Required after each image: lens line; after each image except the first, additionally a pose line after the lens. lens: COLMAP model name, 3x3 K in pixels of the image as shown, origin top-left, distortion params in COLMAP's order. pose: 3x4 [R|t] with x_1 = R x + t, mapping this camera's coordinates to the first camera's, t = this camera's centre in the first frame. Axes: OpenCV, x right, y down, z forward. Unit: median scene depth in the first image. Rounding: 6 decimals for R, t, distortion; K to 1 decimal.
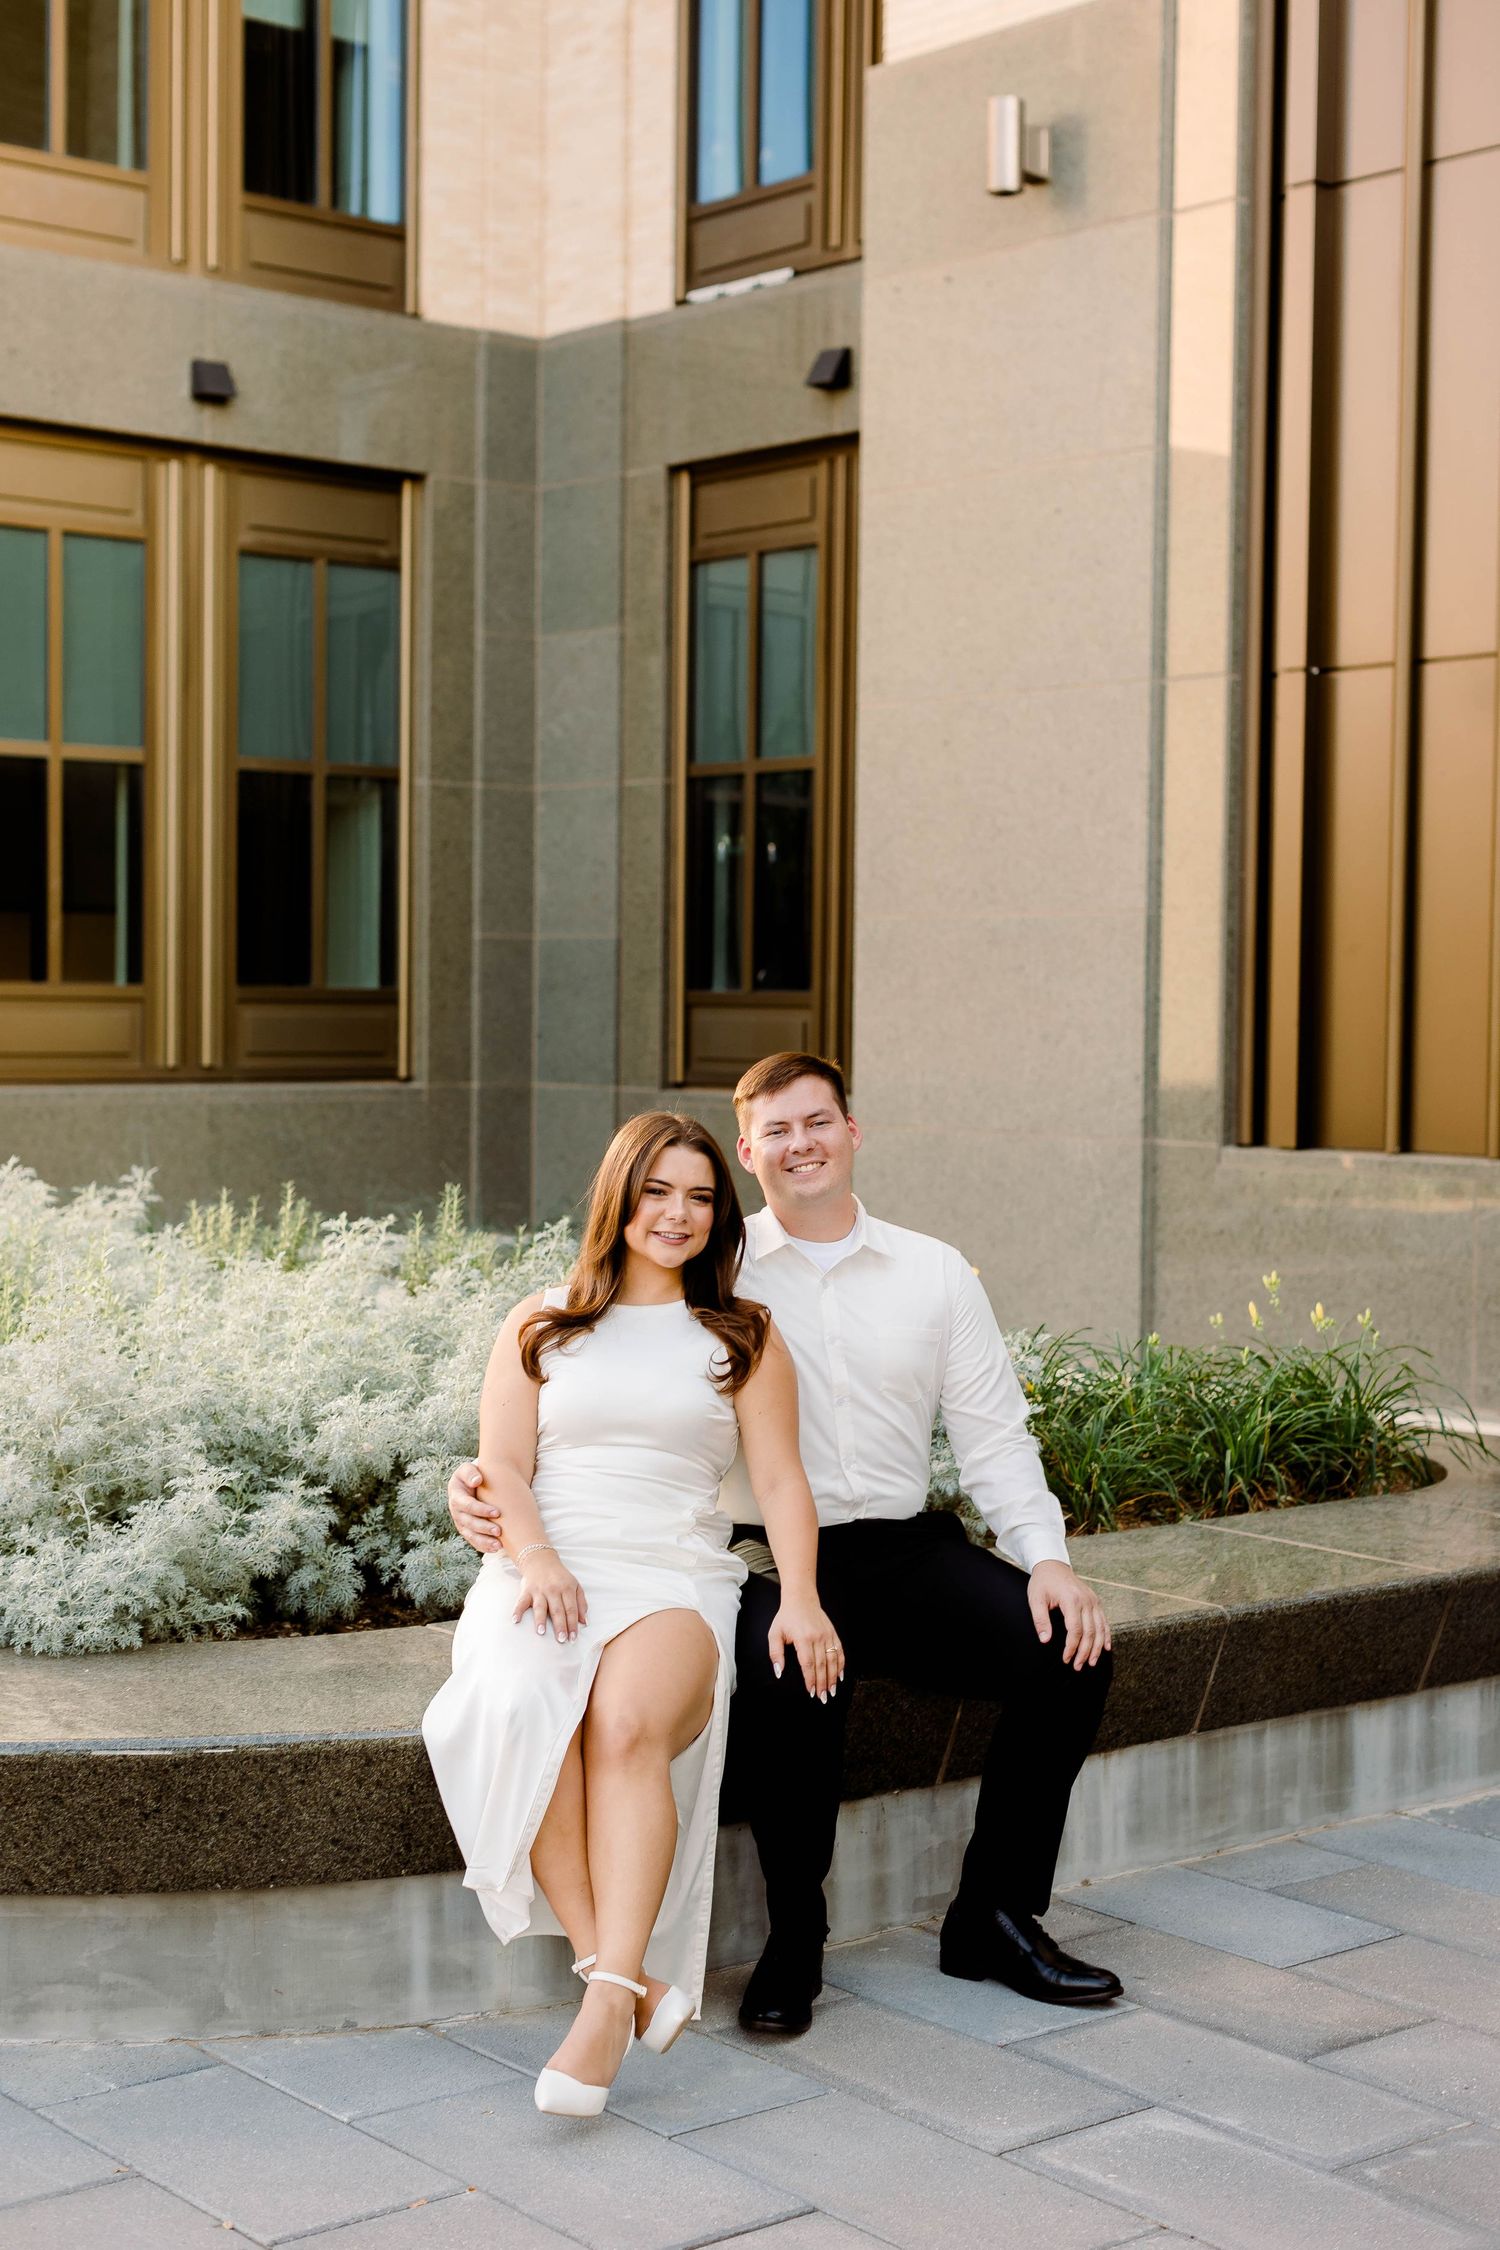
lens RADIAL K [[3239.0, 0, 750.0], [0, 3239.0, 1125.0], [0, 0, 1]] dist [0.022325, -0.013631]
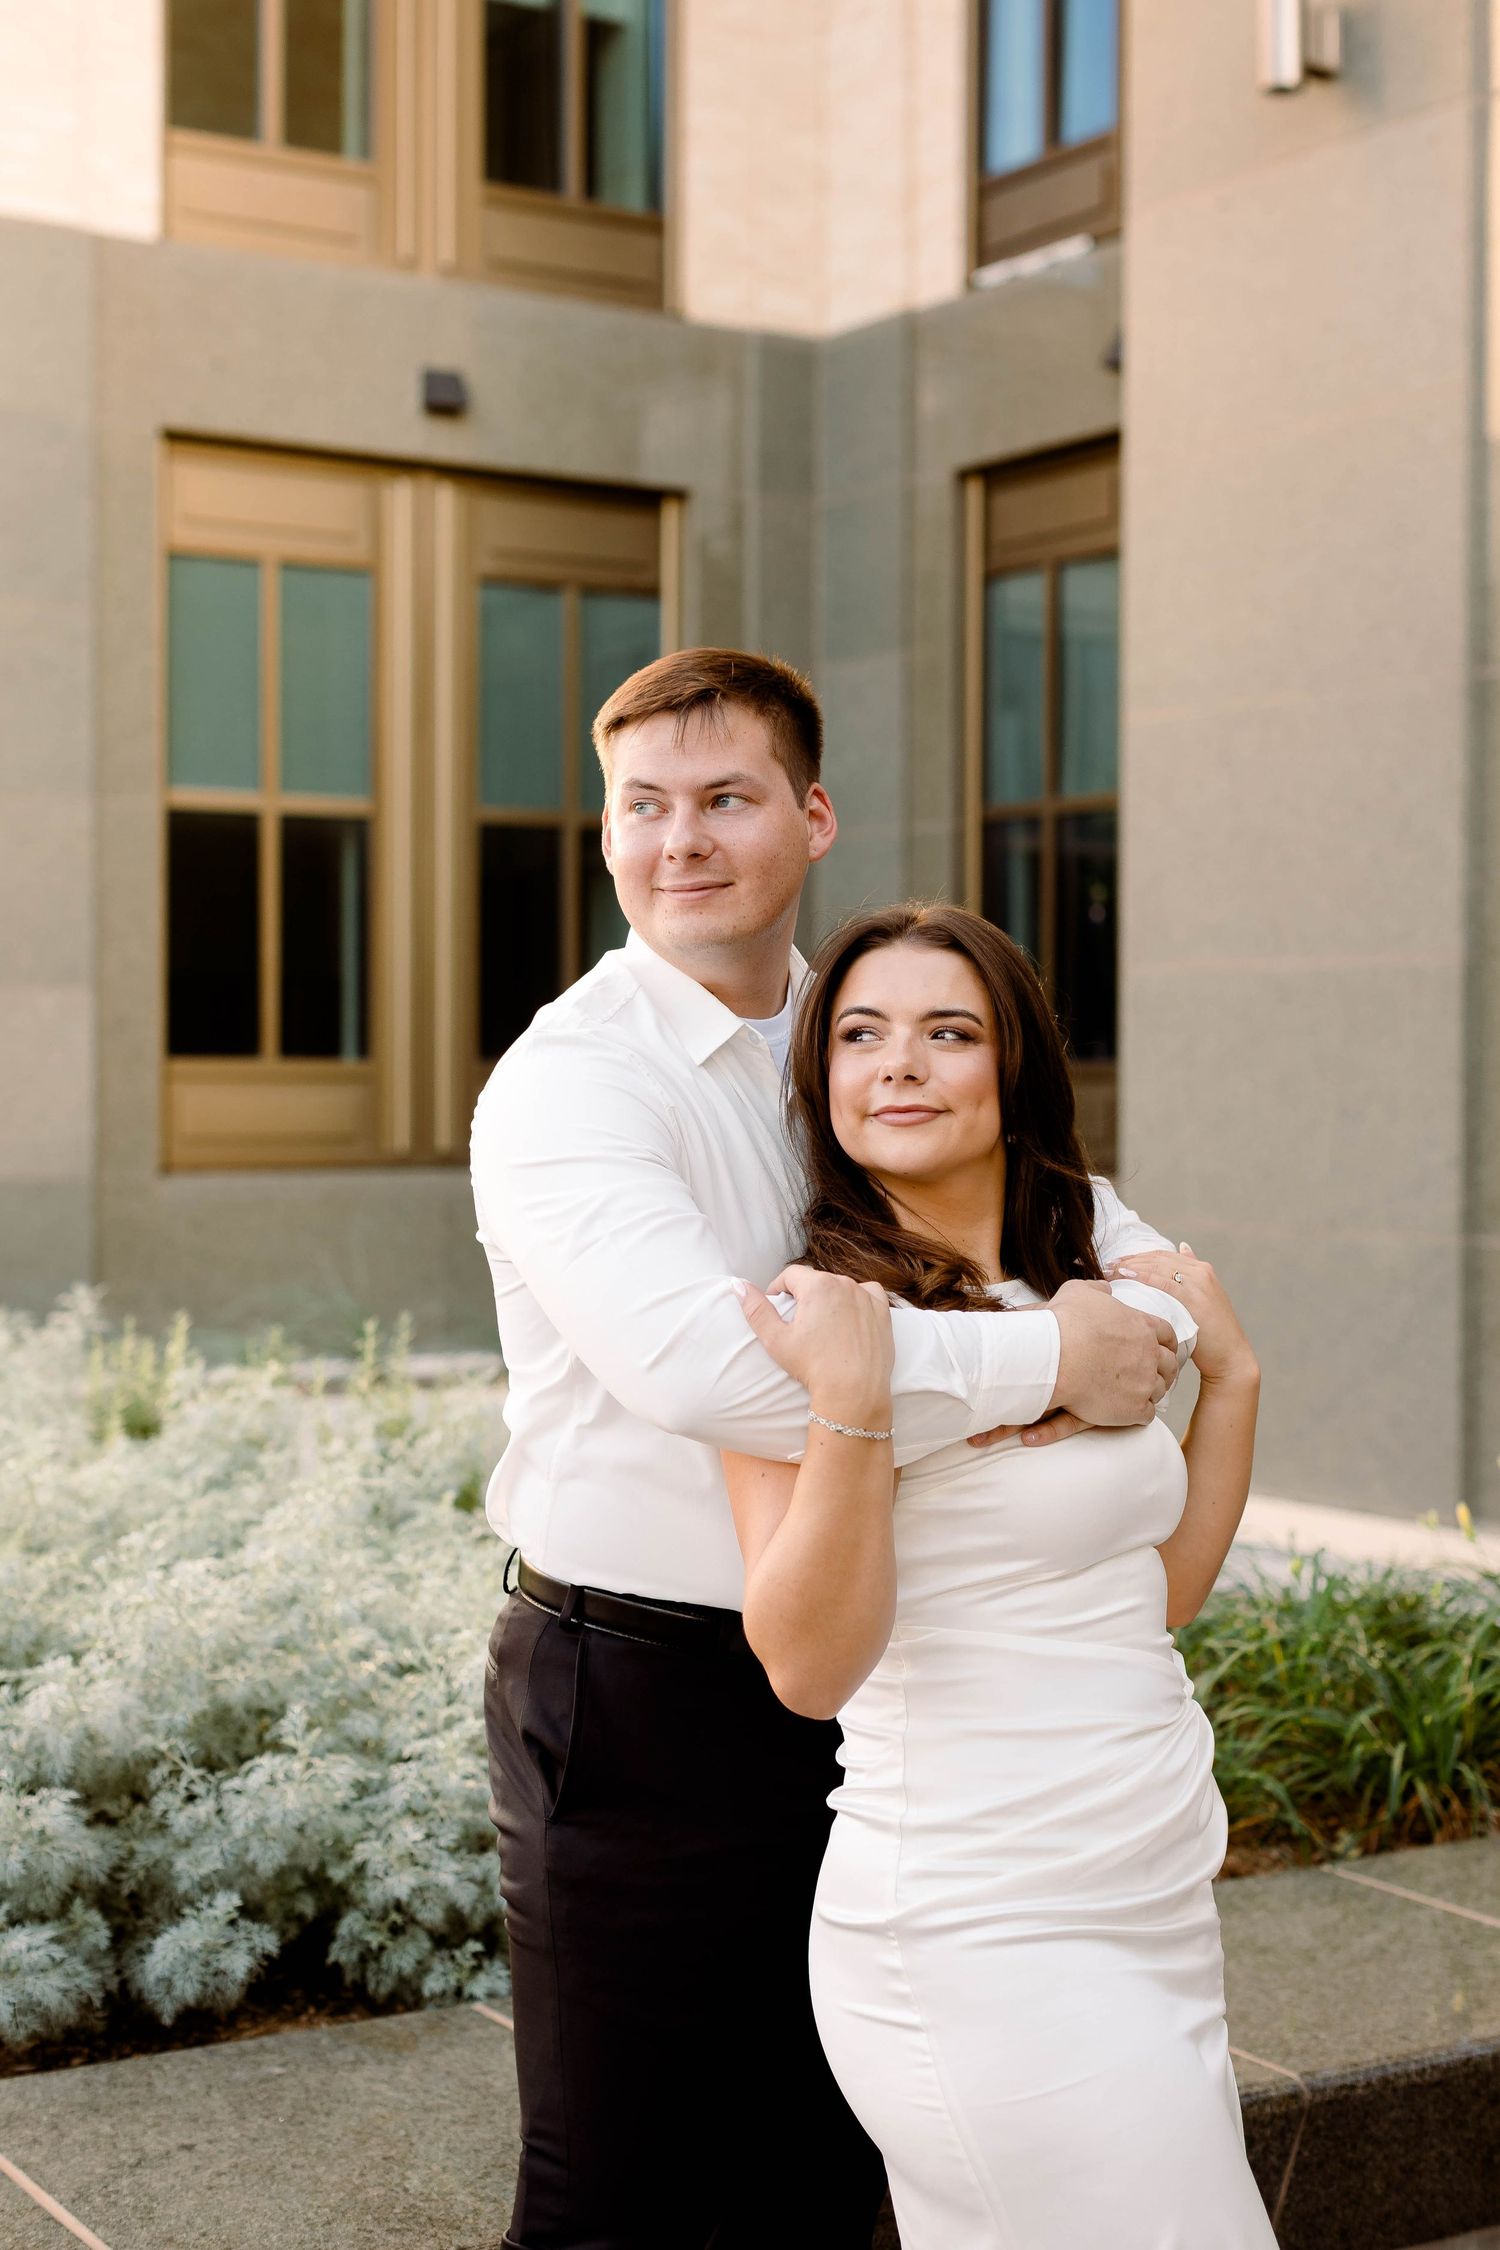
lens RADIAL K [[3243.5, 0, 750.0], [0, 3243.5, 1125.0], [0, 0, 1]] dist [0.020893, 0.019790]
pose [[0.990659, -0.005809, -0.136236, 0.039916], [0.002468, 0.999692, -0.024680, -0.003055], [0.136337, 0.024114, 0.990369, 0.123070]]
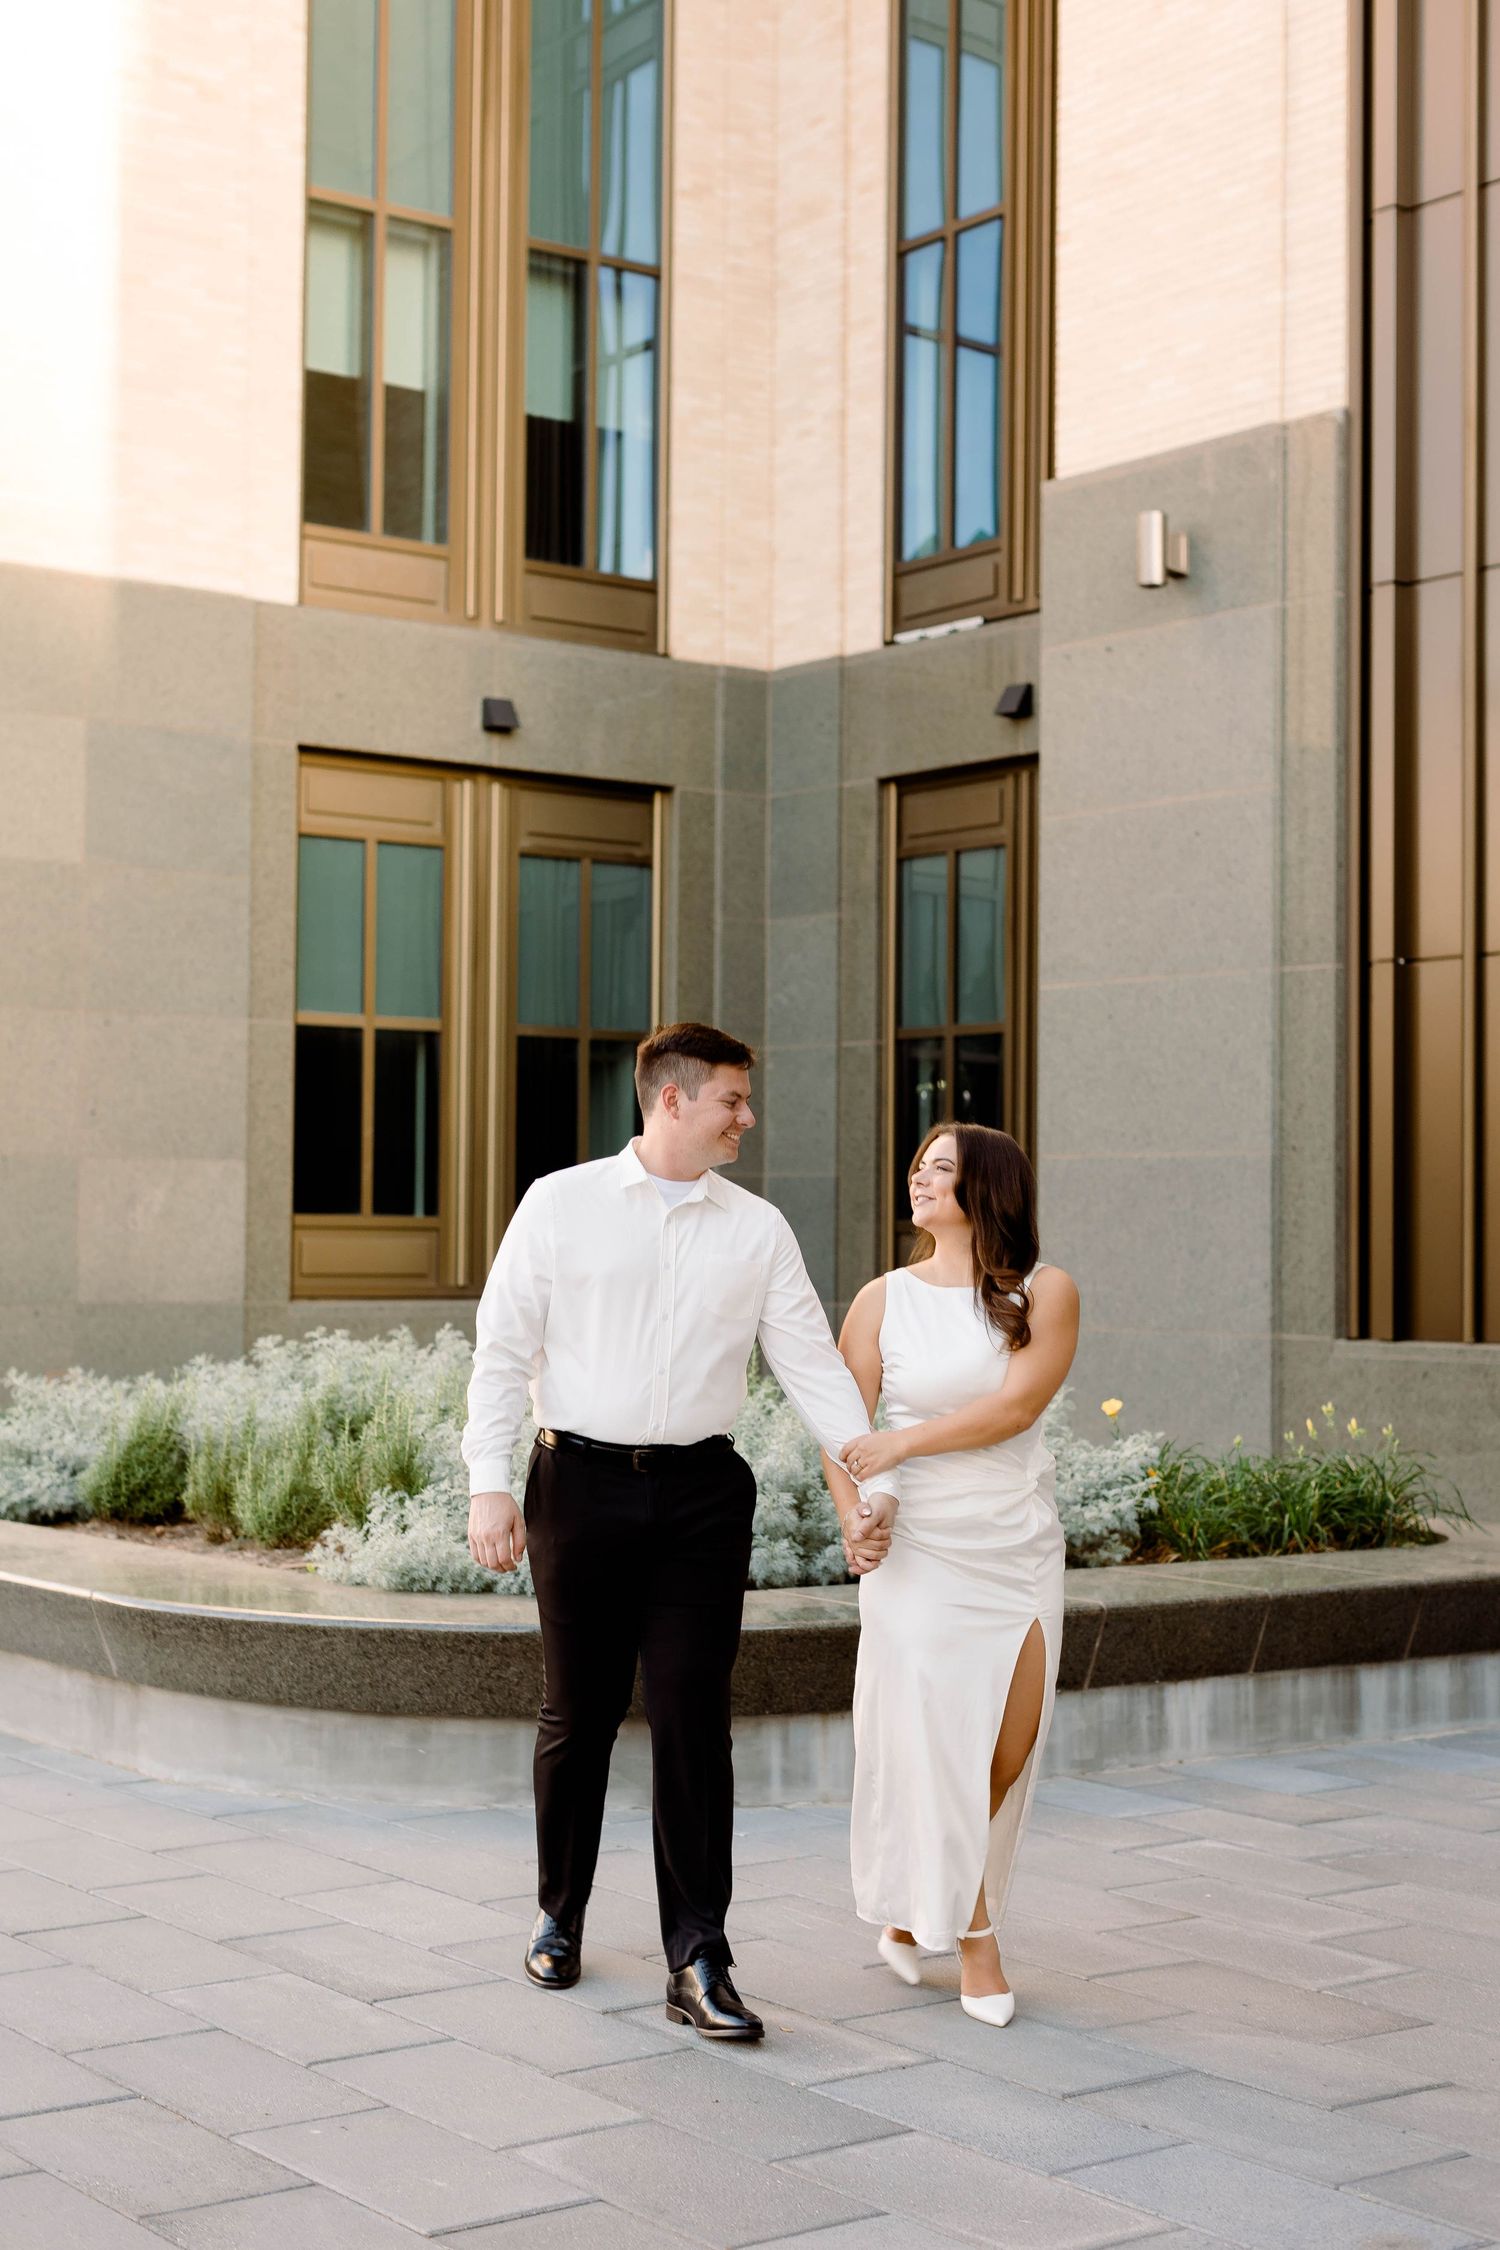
lens RADIAL K [[3279.8, 0, 750.0], [0, 3279.8, 1125.0], [0, 0, 1]] dist [0.035218, -0.067156]
pose [[0.998346, -0.003965, -0.057347, -0.004036], [-0.000343, 0.997190, -0.074919, 0.013286], [0.057483, 0.074815, 0.995539, -0.193170]]
